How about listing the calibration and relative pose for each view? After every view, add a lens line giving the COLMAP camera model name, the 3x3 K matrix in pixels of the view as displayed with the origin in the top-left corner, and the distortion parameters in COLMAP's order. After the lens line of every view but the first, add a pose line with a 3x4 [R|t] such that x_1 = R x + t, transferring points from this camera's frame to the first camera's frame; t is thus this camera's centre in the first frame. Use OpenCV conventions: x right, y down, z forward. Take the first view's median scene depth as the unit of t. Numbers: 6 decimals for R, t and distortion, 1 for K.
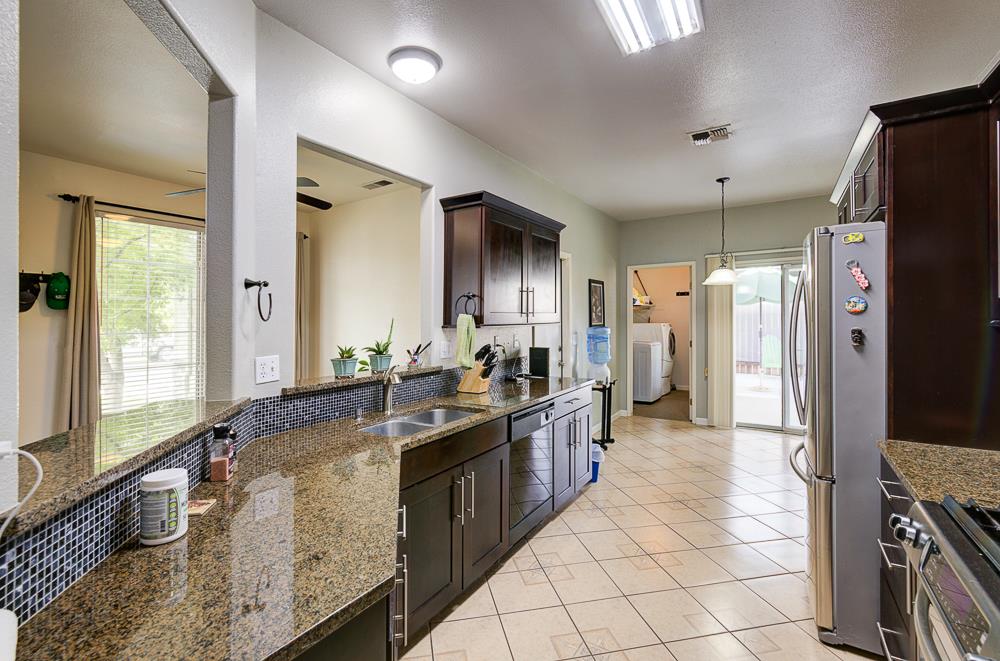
lens RADIAL K [[453.4, 0, 492.6], [0, 453.4, 312.8], [0, 0, 1]] dist [-0.003172, 0.004394]
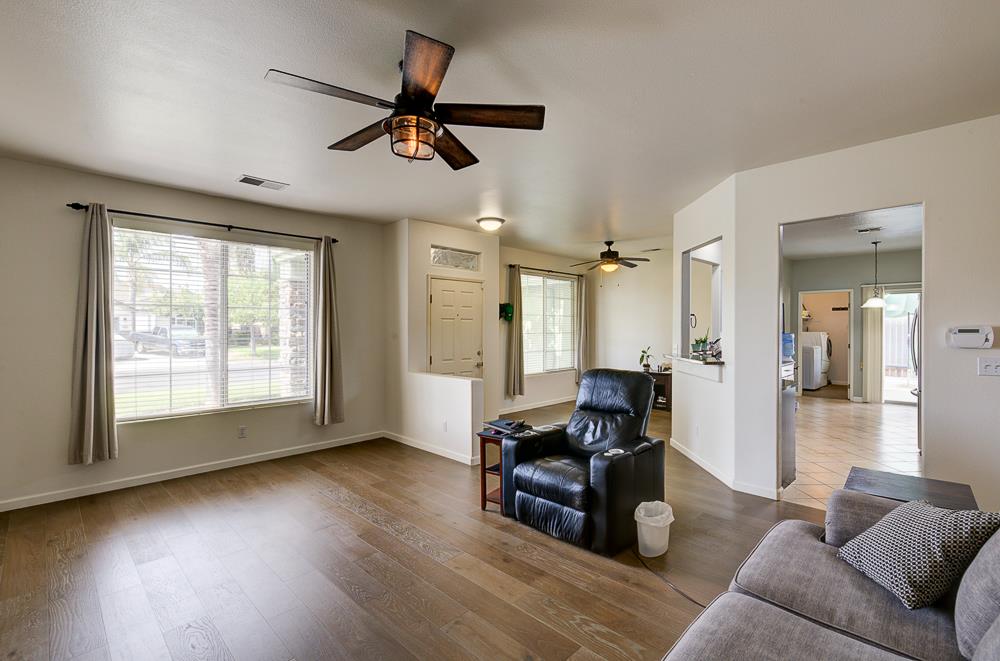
lens RADIAL K [[453.4, 0, 517.2], [0, 453.4, 320.1], [0, 0, 1]] dist [-0.003172, 0.004394]
pose [[0.981382, 0.008355, -0.191886, -0.496175], [-0.007908, 0.999964, 0.003094, -0.016786], [0.191905, -0.001519, 0.981412, -0.947407]]
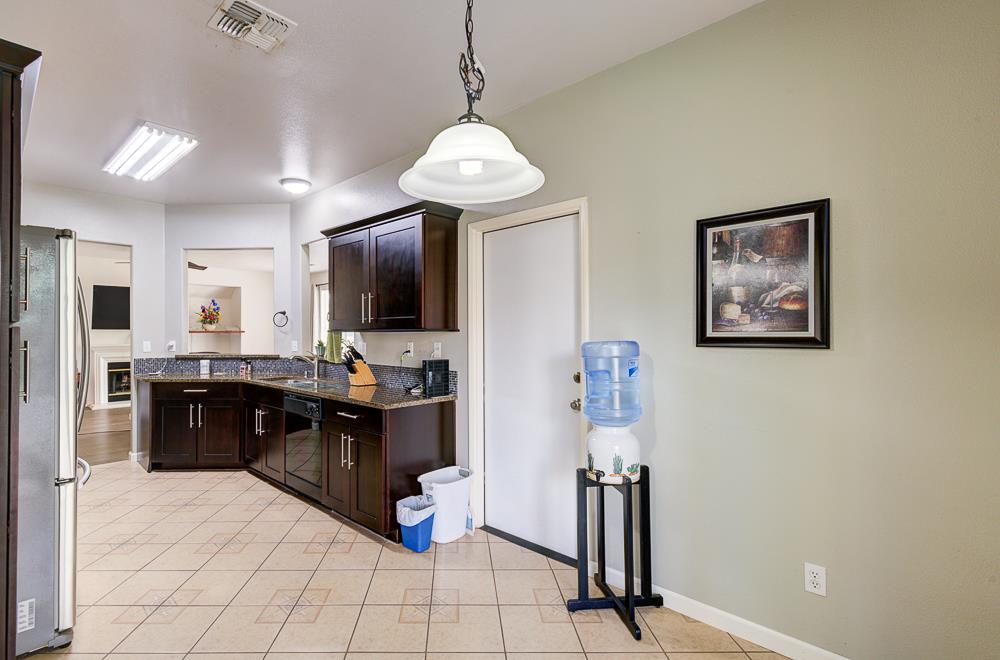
lens RADIAL K [[453.4, 0, 459.0], [0, 453.4, 342.0], [0, 0, 1]] dist [-0.003172, 0.004394]
pose [[-0.201630, 0.027022, -0.979089, 0.882832], [0.011525, 0.999616, 0.025215, 0.026893], [0.979394, -0.006200, -0.201864, 1.220499]]
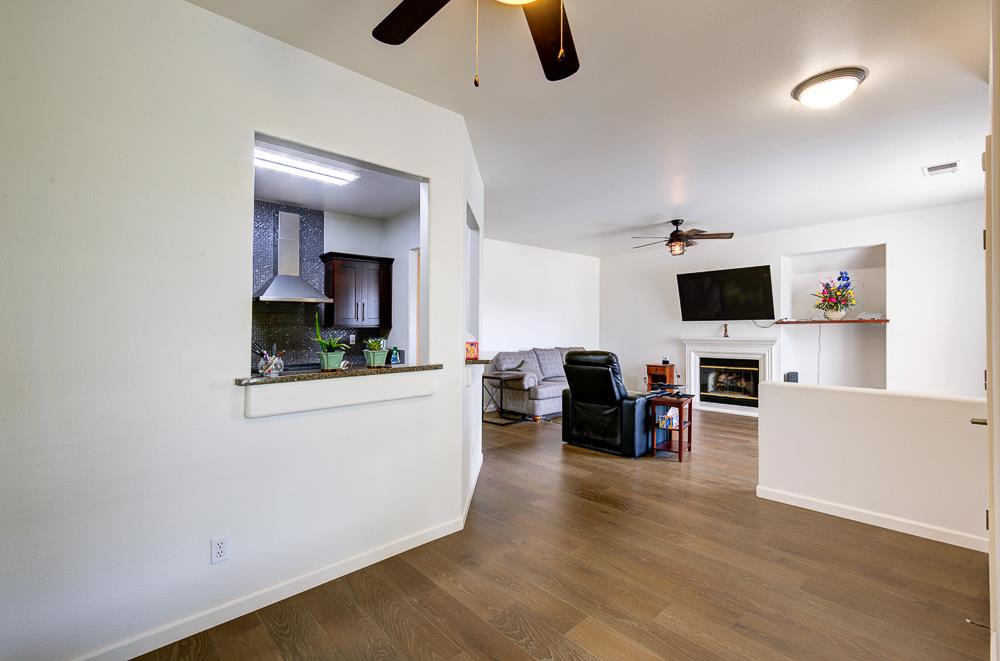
lens RADIAL K [[453.4, 0, 499.1], [0, 453.4, 321.1], [0, 0, 1]] dist [-0.003172, 0.004394]
pose [[-0.969199, 0.017646, 0.245646, -0.535155], [0.012032, 0.999631, -0.024336, 0.040516], [-0.245985, -0.020631, -0.969054, 1.238232]]
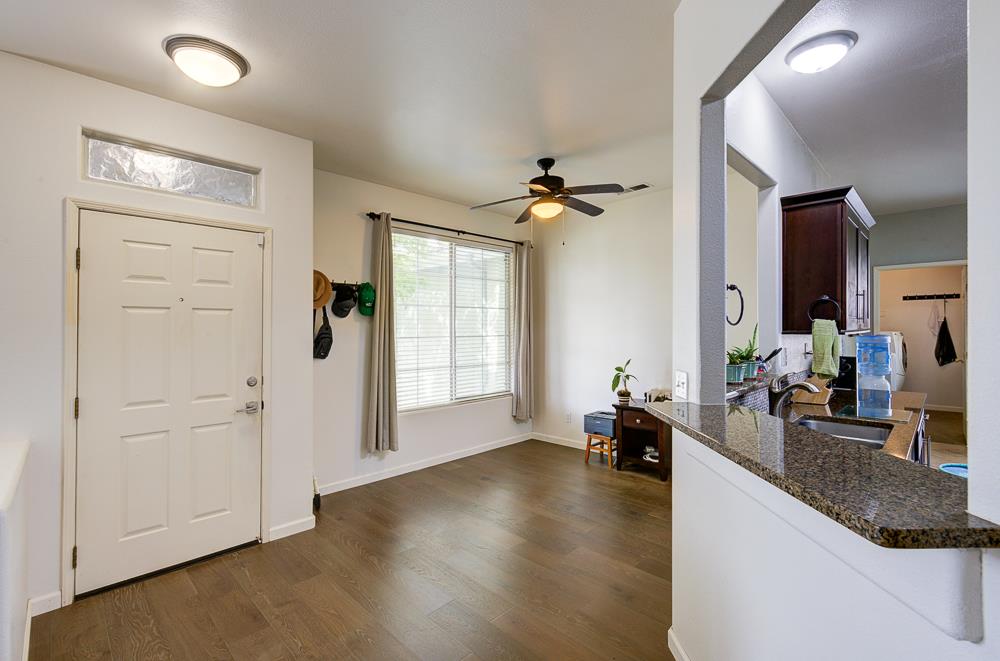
lens RADIAL K [[453.4, 0, 502.5], [0, 453.4, 322.1], [0, 0, 1]] dist [-0.003172, 0.004394]
pose [[0.977183, 0.003226, -0.212376, -0.373749], [-0.001921, 0.999978, 0.006353, 0.001683], [0.212392, -0.005800, 0.977167, -0.032323]]
